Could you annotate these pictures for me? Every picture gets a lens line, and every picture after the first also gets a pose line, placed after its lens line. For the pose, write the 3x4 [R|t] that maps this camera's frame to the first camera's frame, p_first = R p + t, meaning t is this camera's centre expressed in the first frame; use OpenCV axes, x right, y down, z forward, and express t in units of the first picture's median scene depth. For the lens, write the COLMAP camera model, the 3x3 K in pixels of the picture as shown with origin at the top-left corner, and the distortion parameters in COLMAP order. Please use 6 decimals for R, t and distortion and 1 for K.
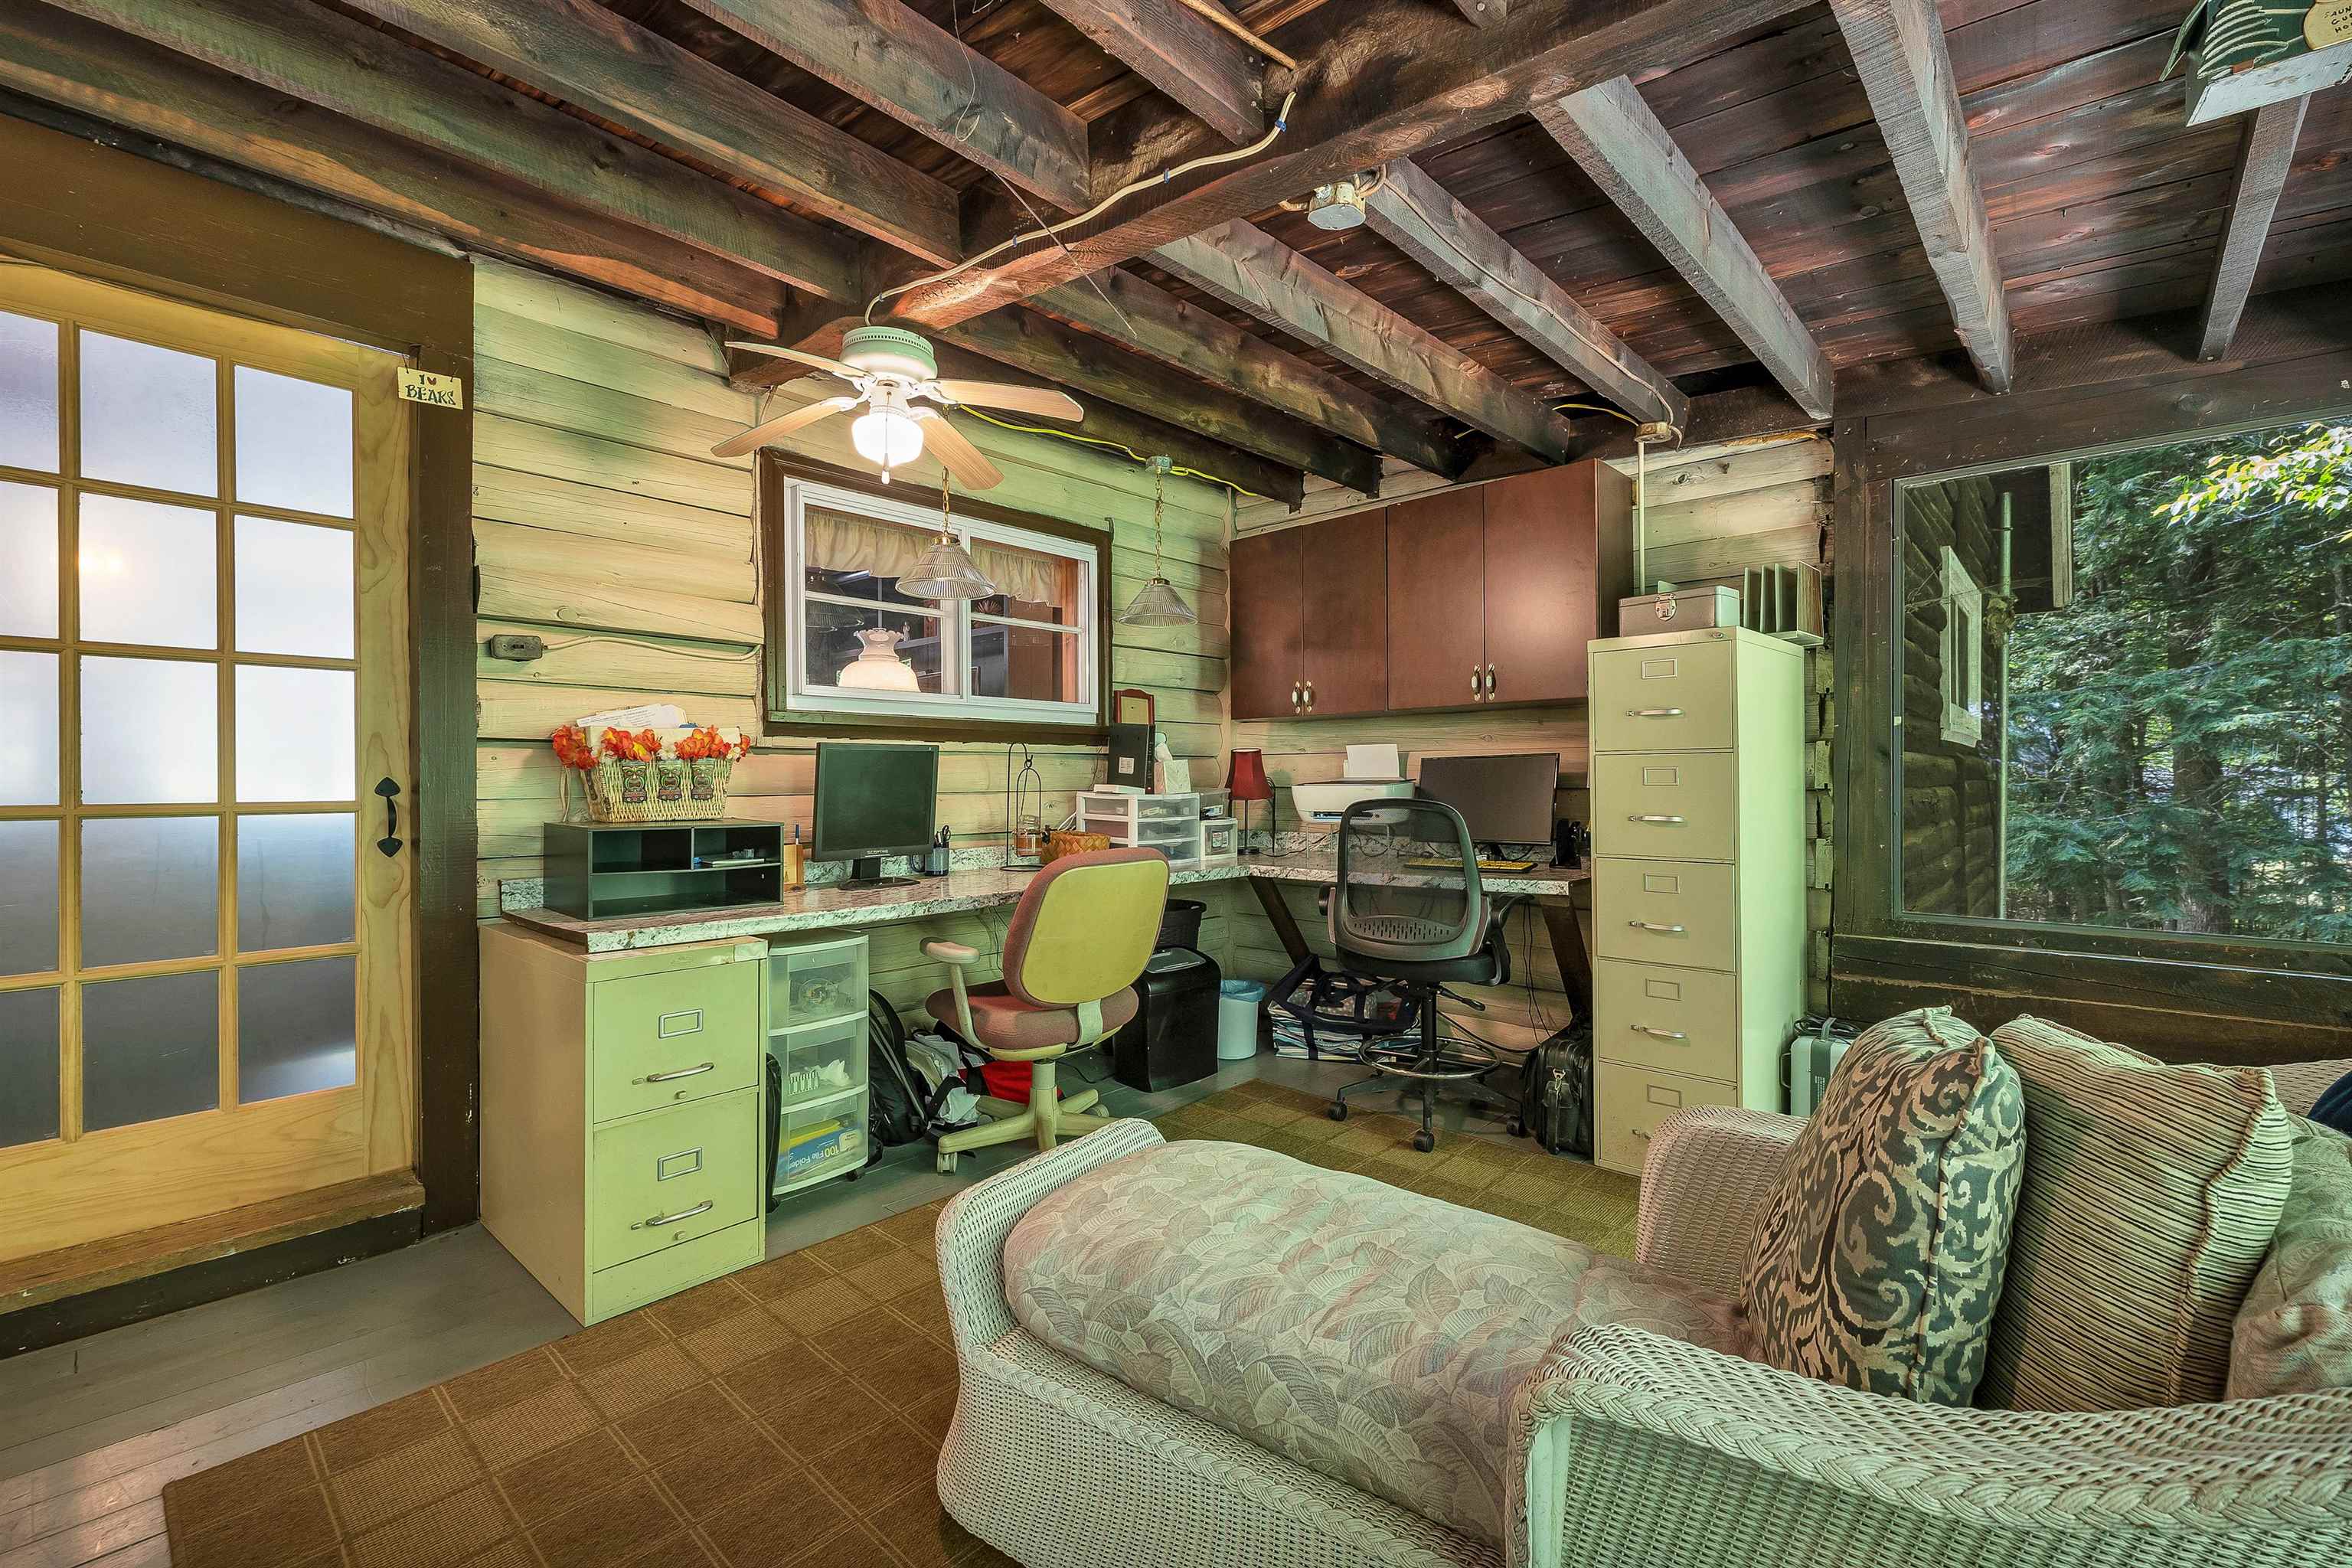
lens RADIAL K [[1074.9, 0, 1173.0], [0, 1074.9, 777.2], [0, 0, 1]] dist [0.010364, -0.000720]
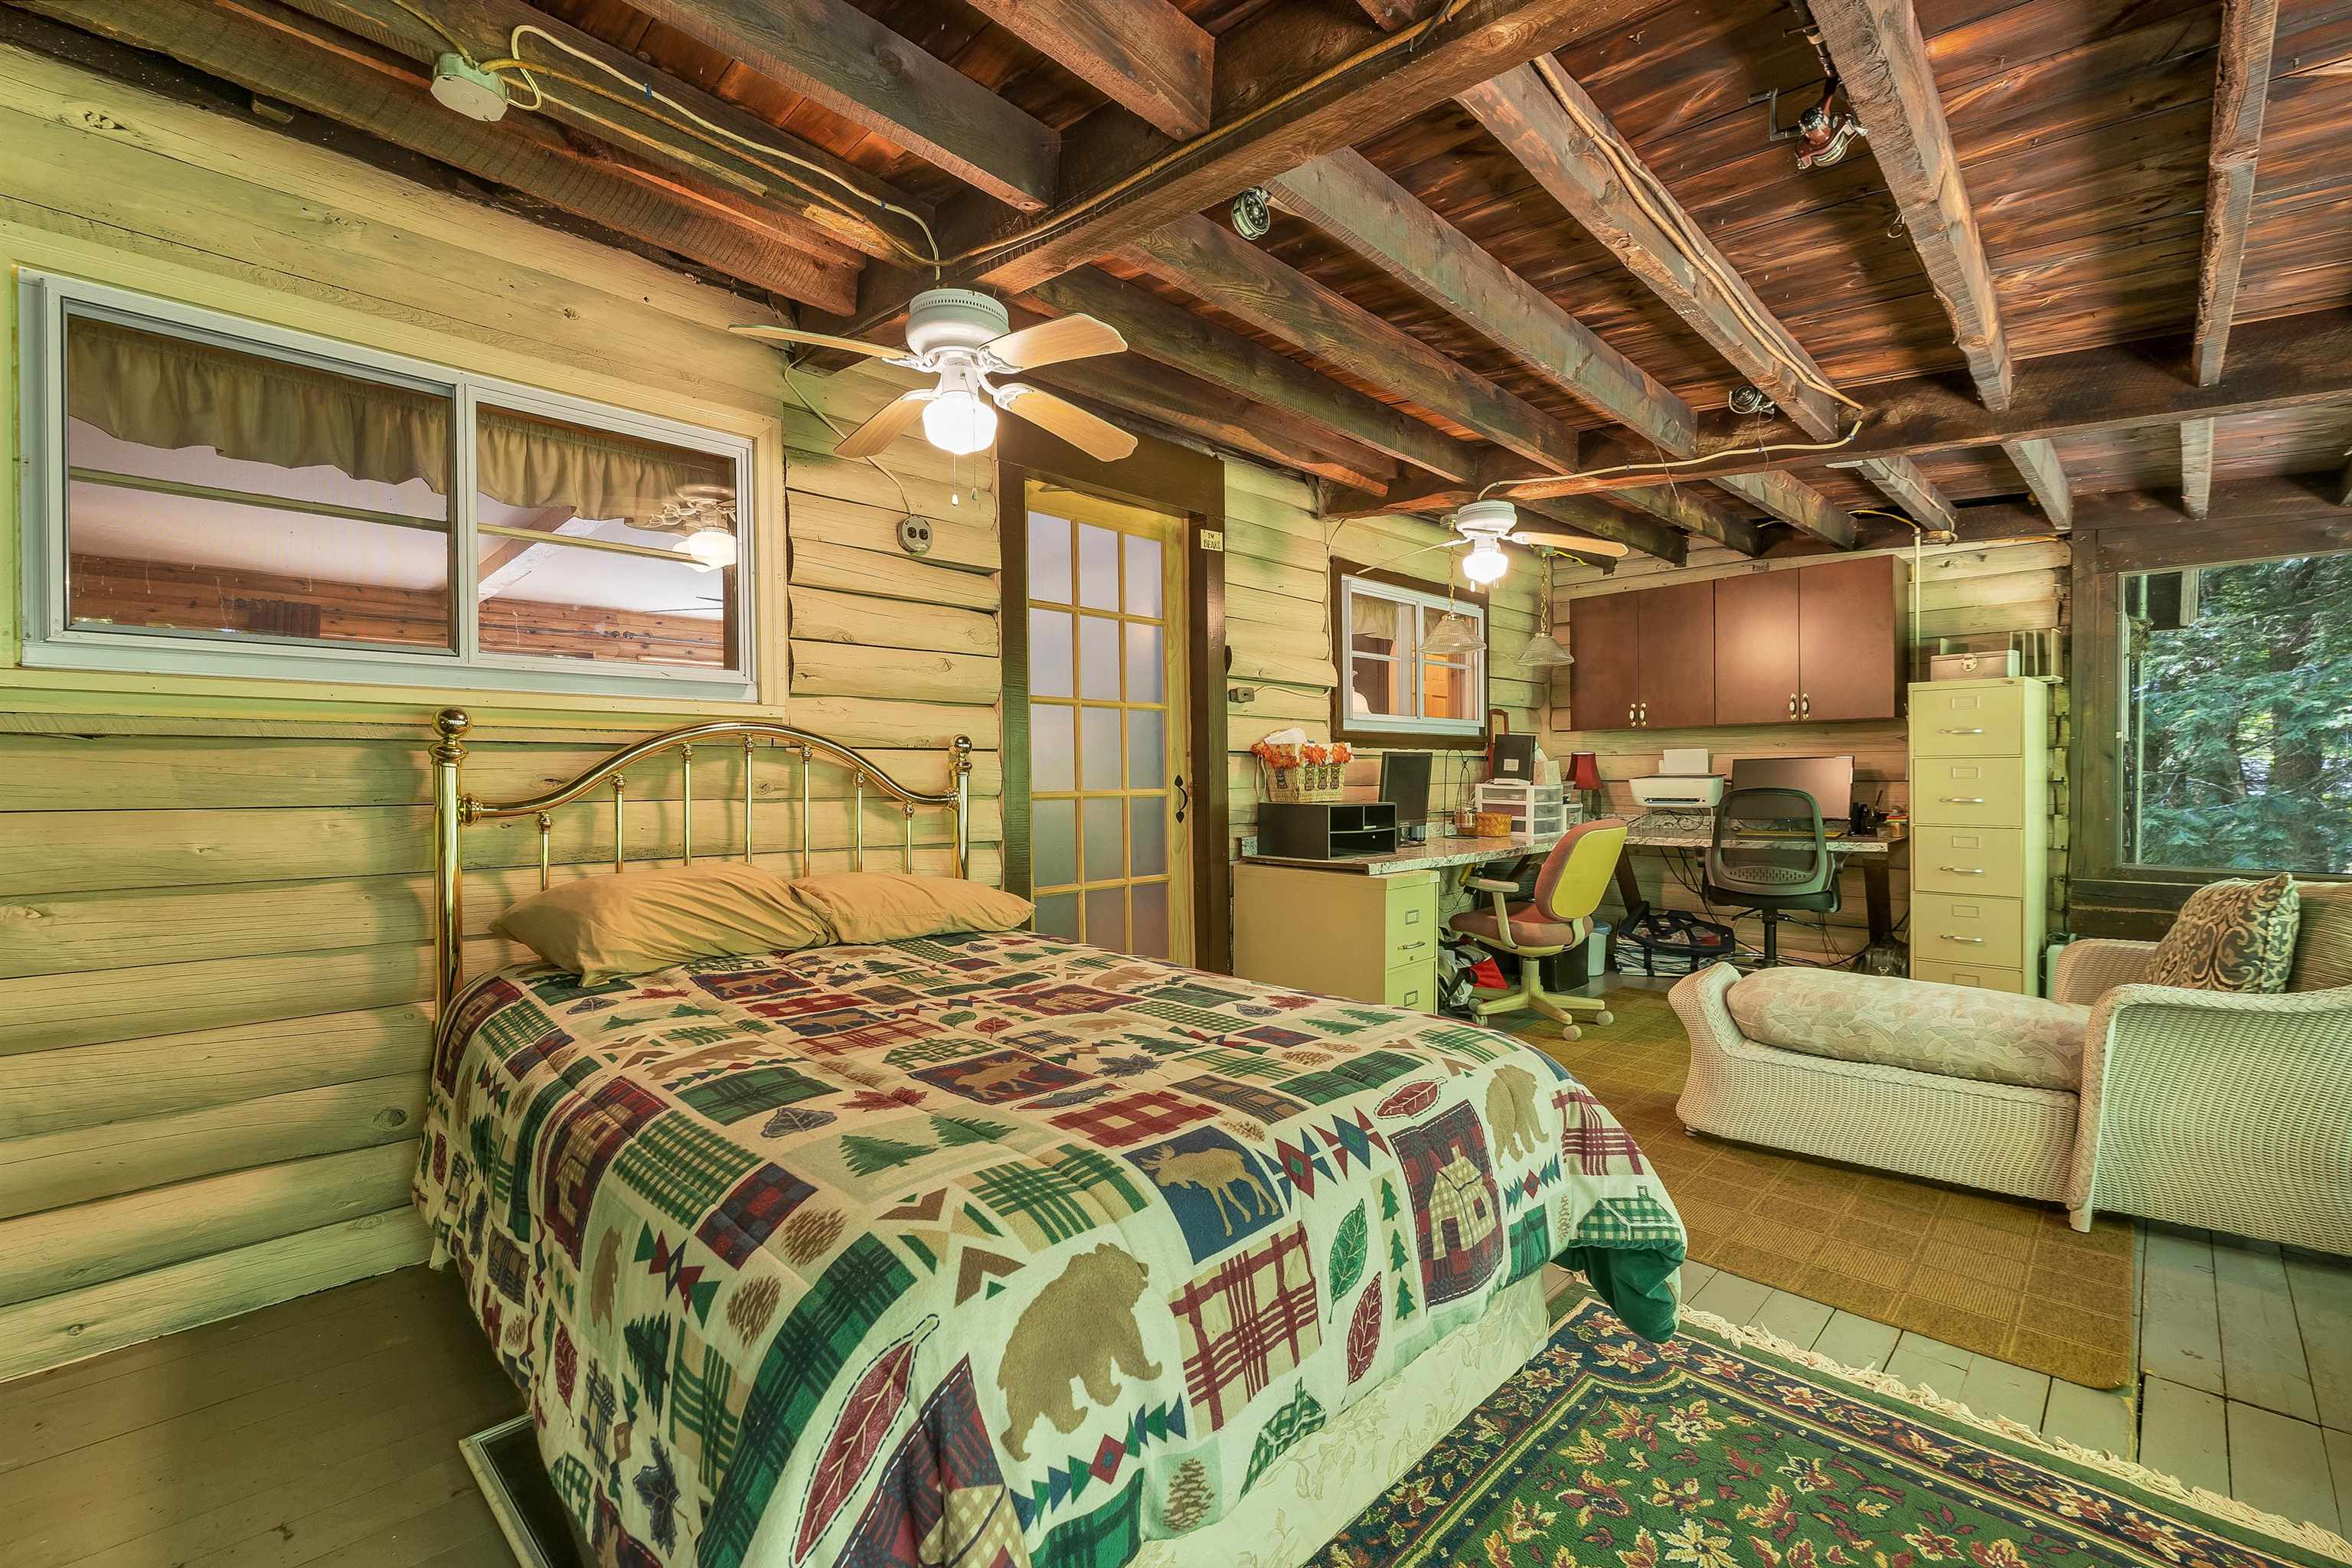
lens RADIAL K [[1065.9, 0, 1171.5], [0, 1065.9, 781.5], [0, 0, 1]] dist [0.010854, -0.000118]
pose [[0.999011, -0.001476, -0.044446, -0.538778], [0.001902, 0.999953, 0.009553, -0.004470], [0.044430, -0.009628, 0.998966, -0.510054]]
